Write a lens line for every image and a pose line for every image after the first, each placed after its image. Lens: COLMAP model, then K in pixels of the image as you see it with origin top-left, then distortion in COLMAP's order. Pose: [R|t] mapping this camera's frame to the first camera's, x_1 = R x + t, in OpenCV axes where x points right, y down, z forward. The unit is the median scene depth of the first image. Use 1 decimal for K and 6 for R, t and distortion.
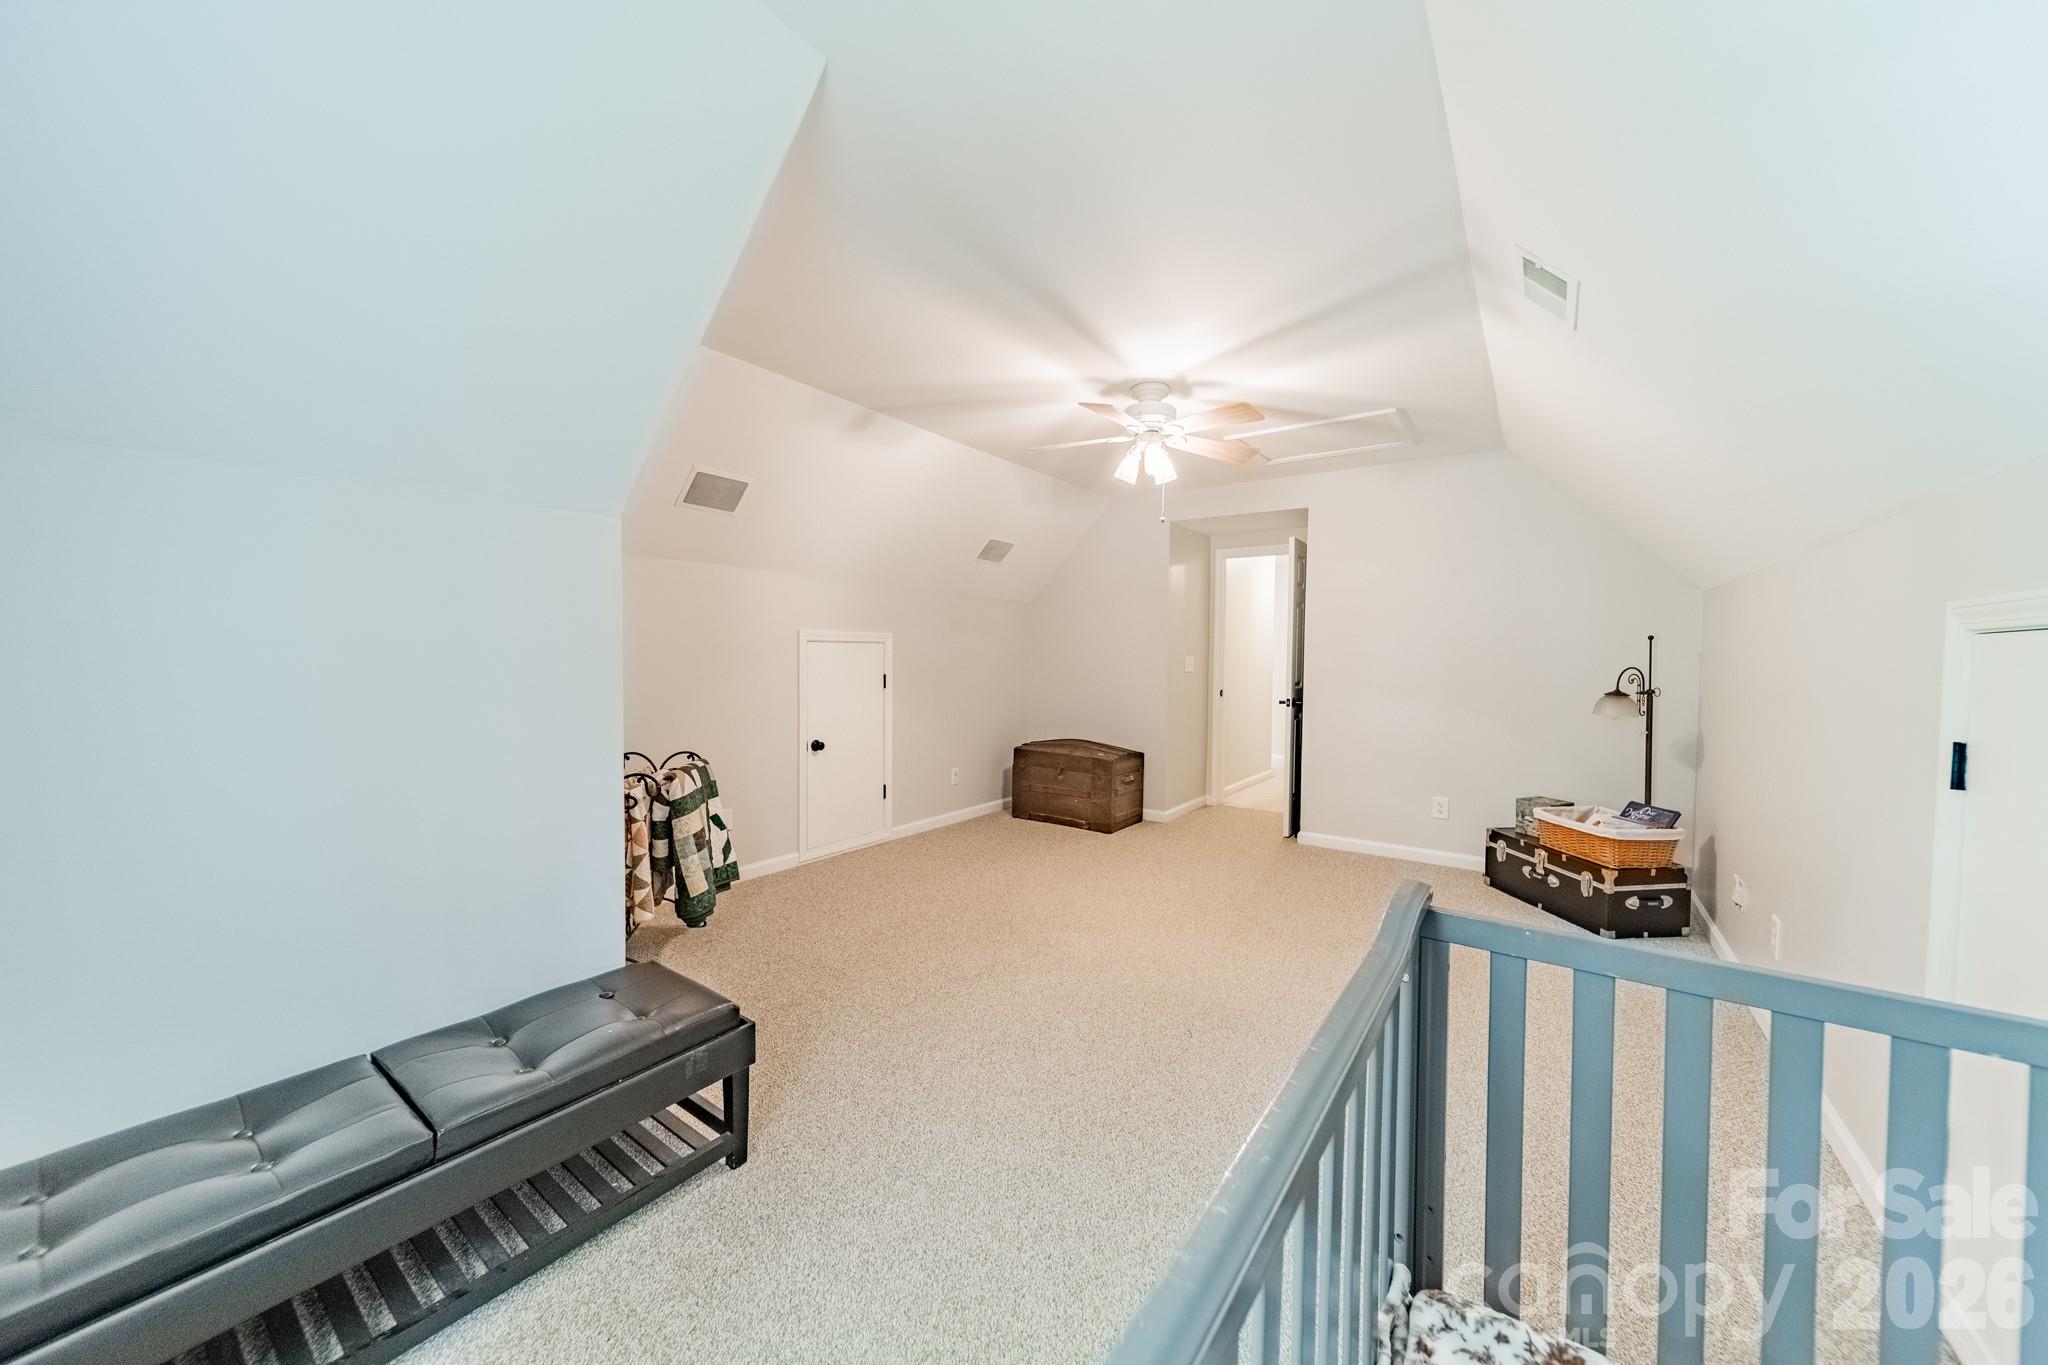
lens RADIAL K [[725.9, 0, 1020.5], [0, 725.9, 673.5], [0, 0, 1]] dist [0.002577, 0.000054]
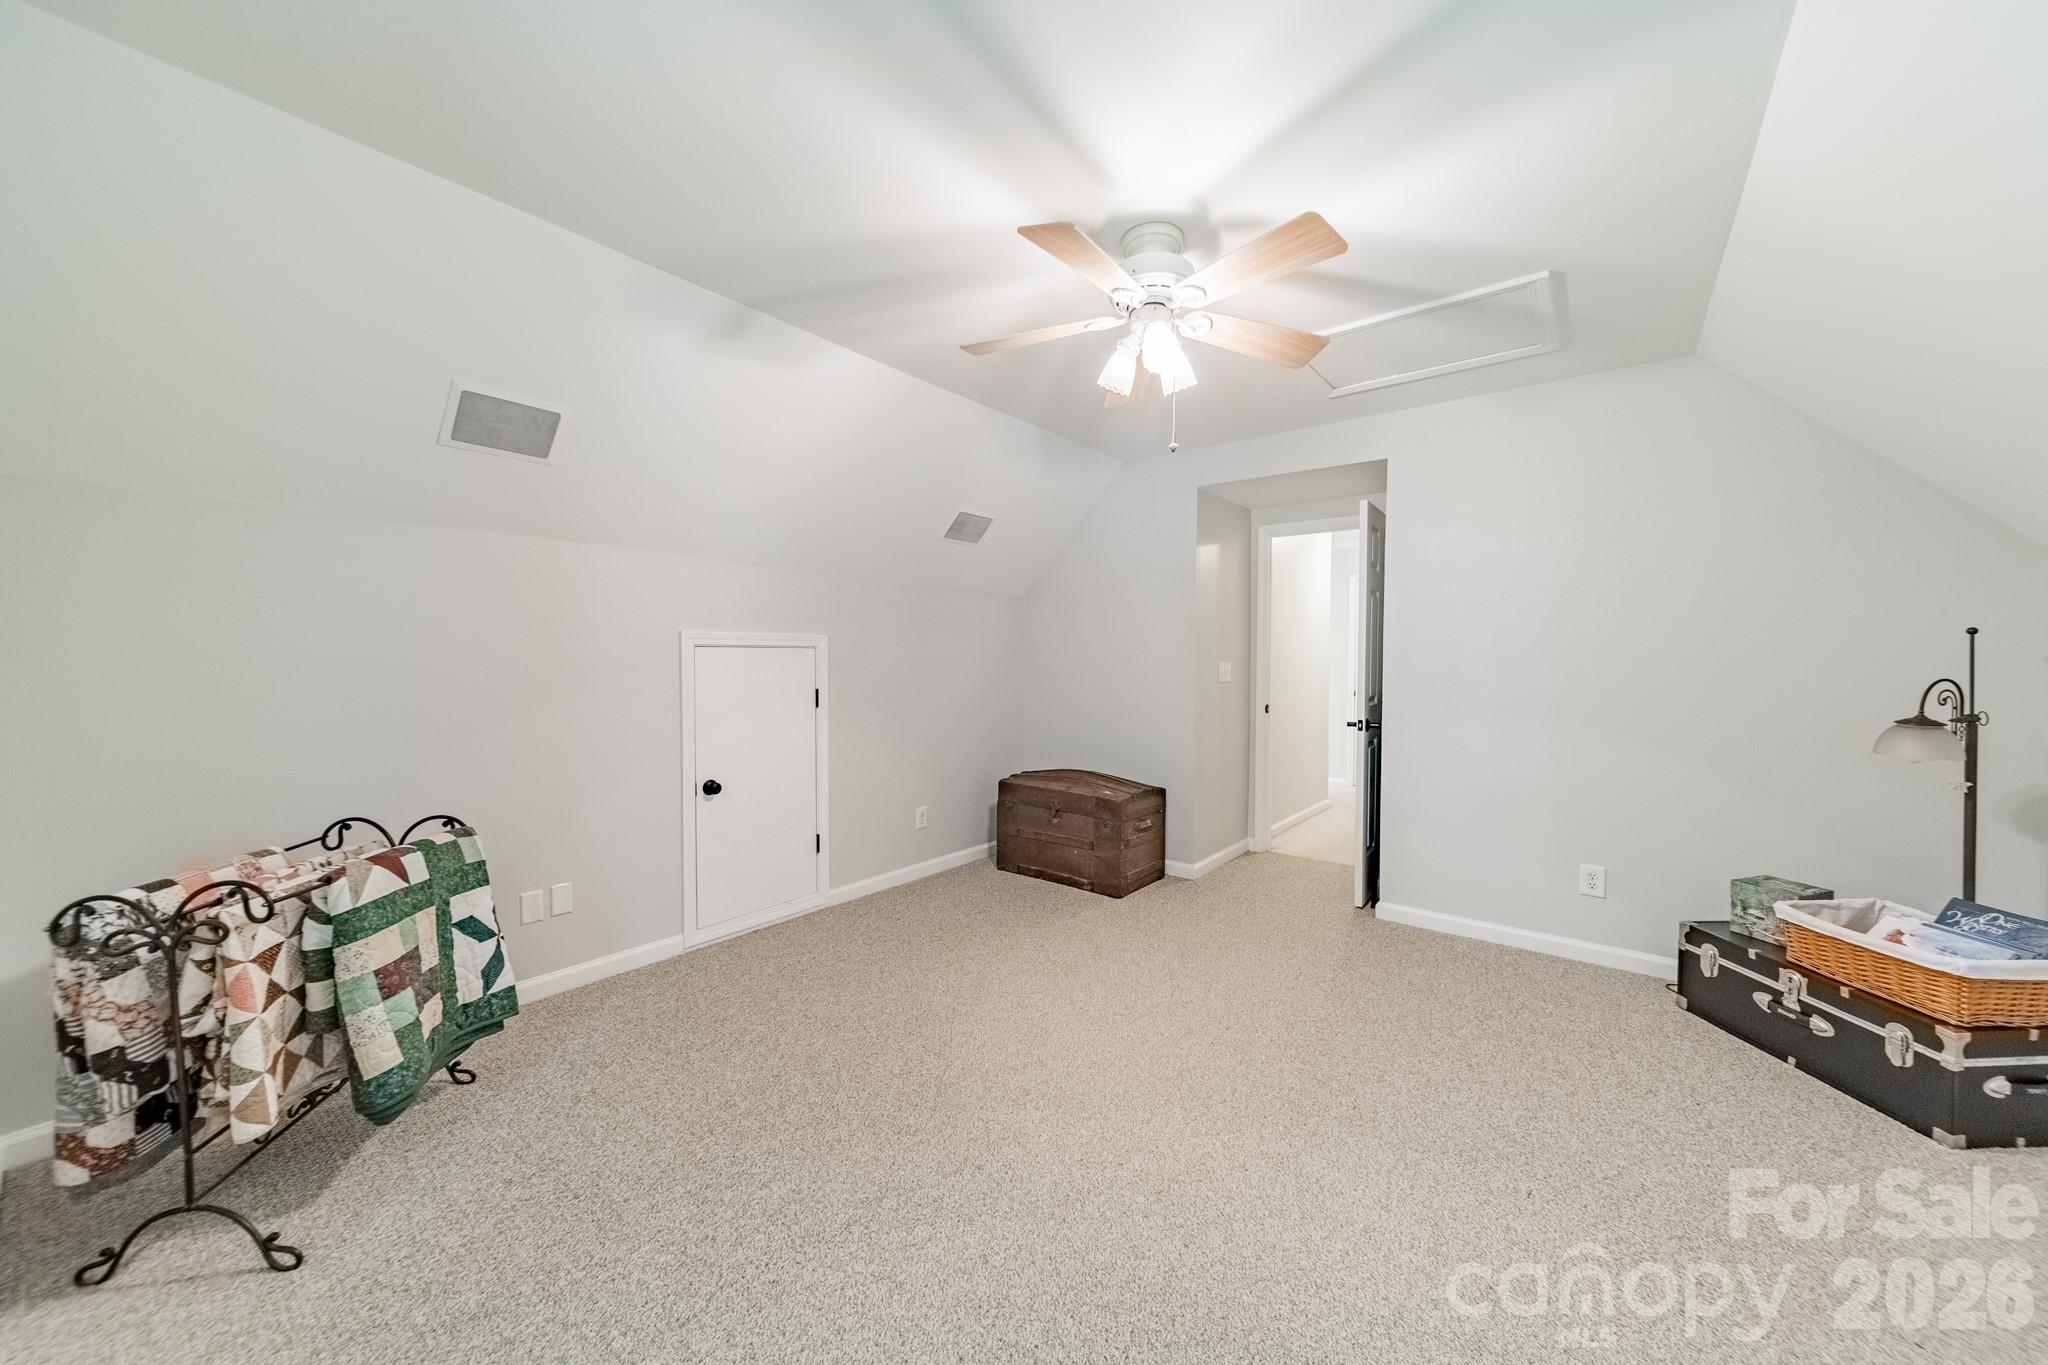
lens RADIAL K [[725.9, 0, 1018.5], [0, 725.9, 669.6], [0, 0, 1]] dist [0.002577, 0.000054]
pose [[0.998457, -0.005064, -0.055296, 0.084428], [0.004480, 0.999933, -0.010683, -0.012965], [0.055346, 0.010418, 0.998413, 0.325919]]
